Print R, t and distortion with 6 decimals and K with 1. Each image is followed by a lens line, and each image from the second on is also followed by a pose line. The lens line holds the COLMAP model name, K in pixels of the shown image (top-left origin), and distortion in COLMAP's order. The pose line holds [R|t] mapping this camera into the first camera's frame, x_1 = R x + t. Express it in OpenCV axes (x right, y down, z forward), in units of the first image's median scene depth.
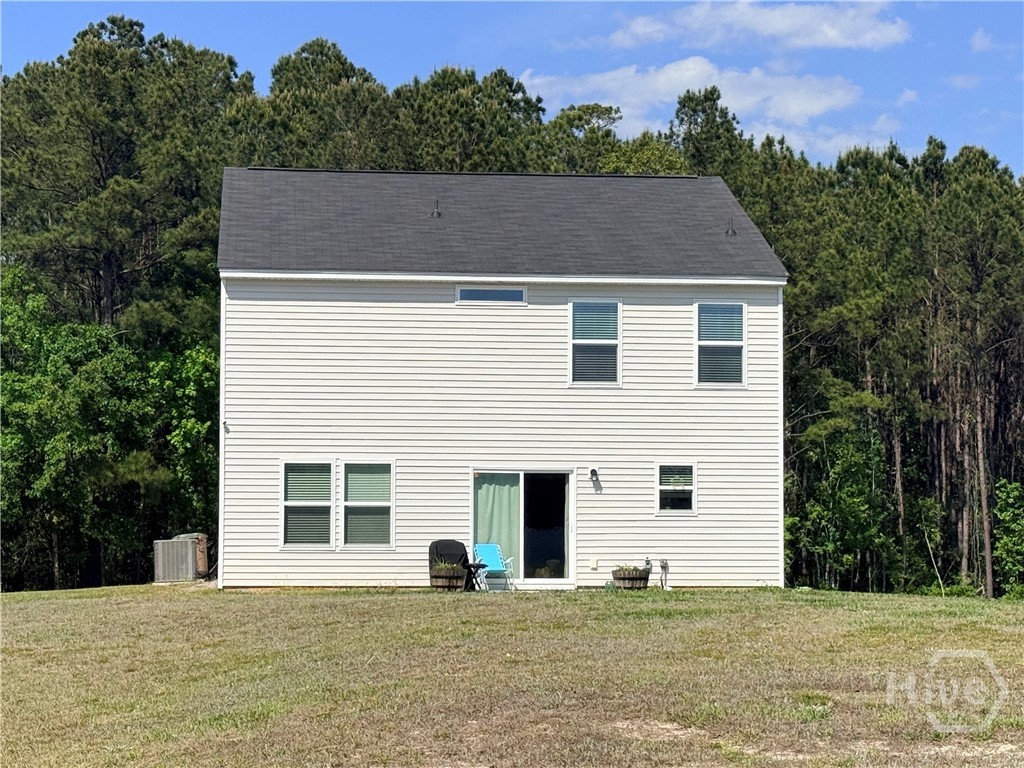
lens RADIAL K [[2393.0, 0, 512.0], [0, 2393.0, 384.0], [0, 0, 1]] dist [0.272514, -0.352096]
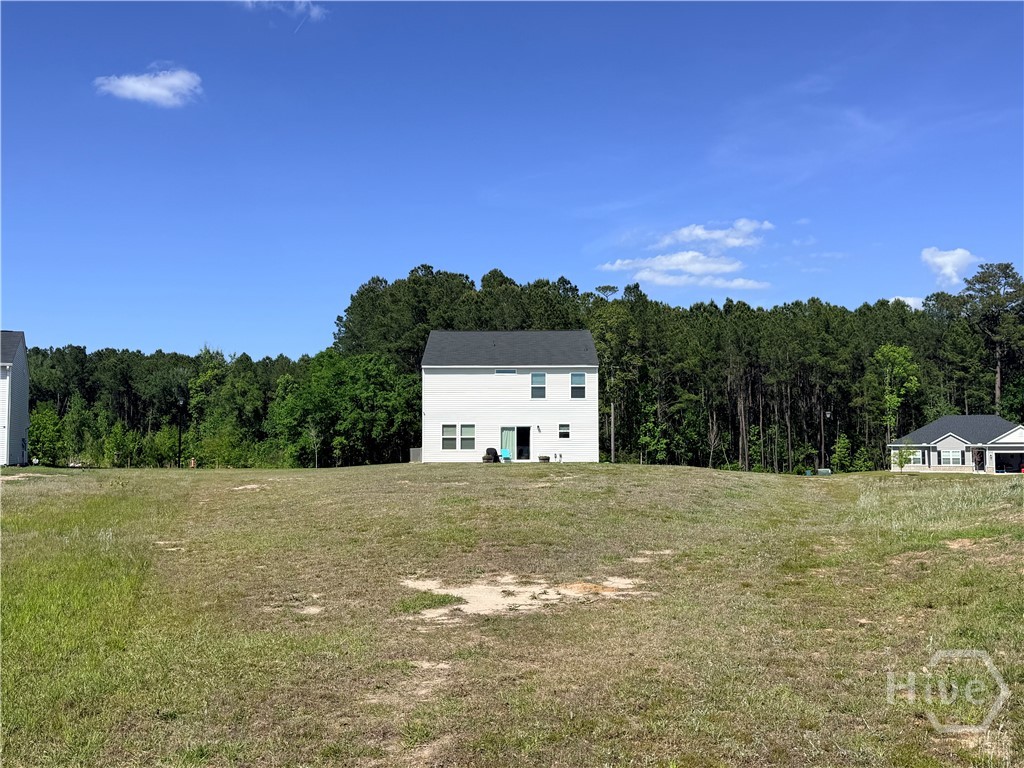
lens RADIAL K [[1022.4, 0, 512.0], [0, 1022.4, 384.0], [0, 0, 1]] dist [0.006014, 0.000893]
pose [[0.992776, -0.012141, -0.119365, 0.148356], [0.012179, 0.999926, -0.000409, -0.017983], [0.119361, -0.001047, 0.992850, -0.326804]]
